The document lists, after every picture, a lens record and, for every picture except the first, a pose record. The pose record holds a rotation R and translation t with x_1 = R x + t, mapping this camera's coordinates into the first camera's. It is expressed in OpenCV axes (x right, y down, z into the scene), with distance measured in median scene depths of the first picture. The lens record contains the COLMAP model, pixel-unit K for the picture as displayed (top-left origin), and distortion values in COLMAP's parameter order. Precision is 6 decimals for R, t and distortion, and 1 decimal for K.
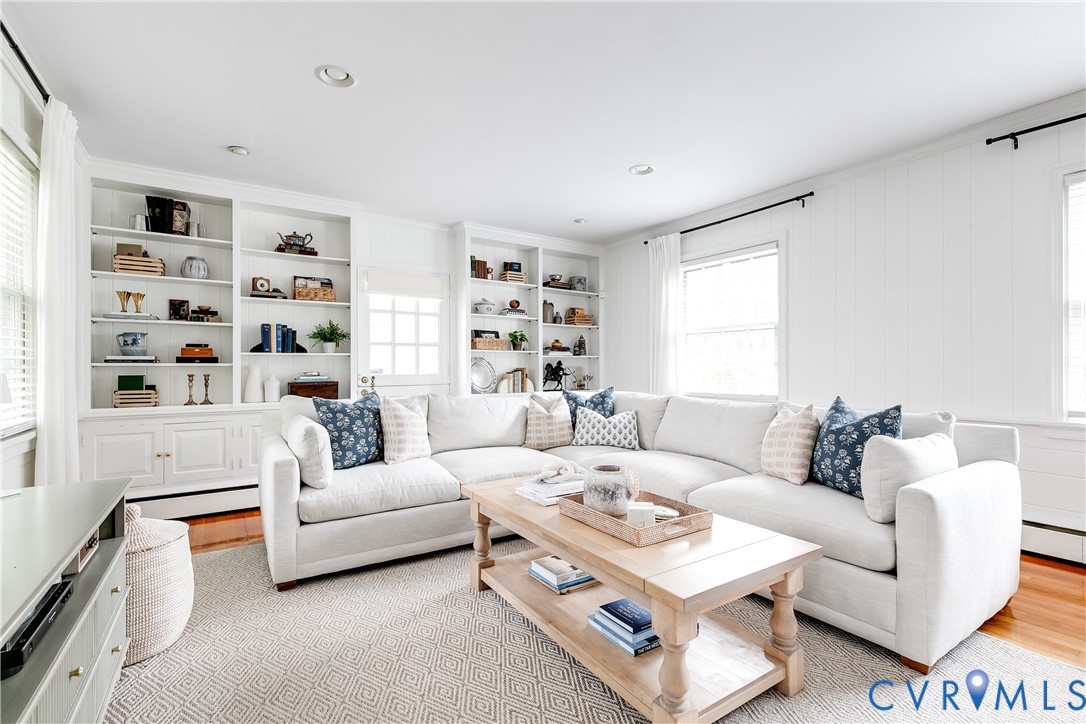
lens RADIAL K [[491.9, 0, 554.4], [0, 491.9, 364.1], [0, 0, 1]] dist [0.008139, -0.002106]
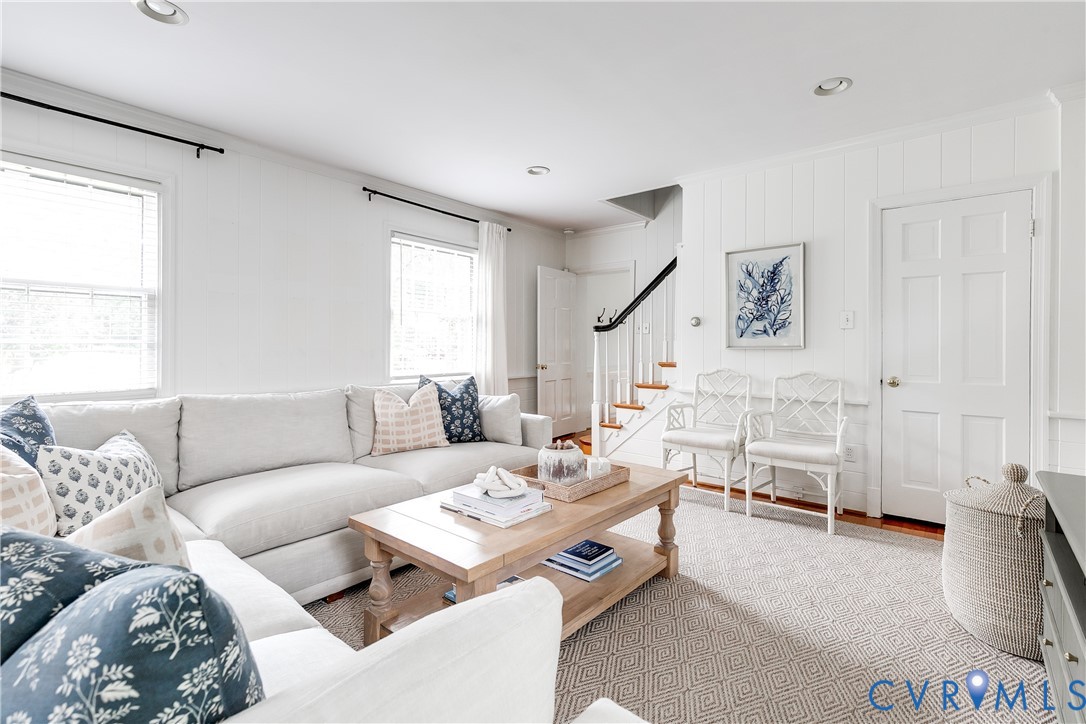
lens RADIAL K [[491.9, 0, 543.8], [0, 491.9, 357.6], [0, 0, 1]] dist [0.008139, -0.002106]
pose [[-0.251031, -0.020733, 0.967757, -0.521592], [-0.011802, 0.999762, 0.018357, -0.003512], [-0.967907, -0.006813, -0.251216, 0.734101]]
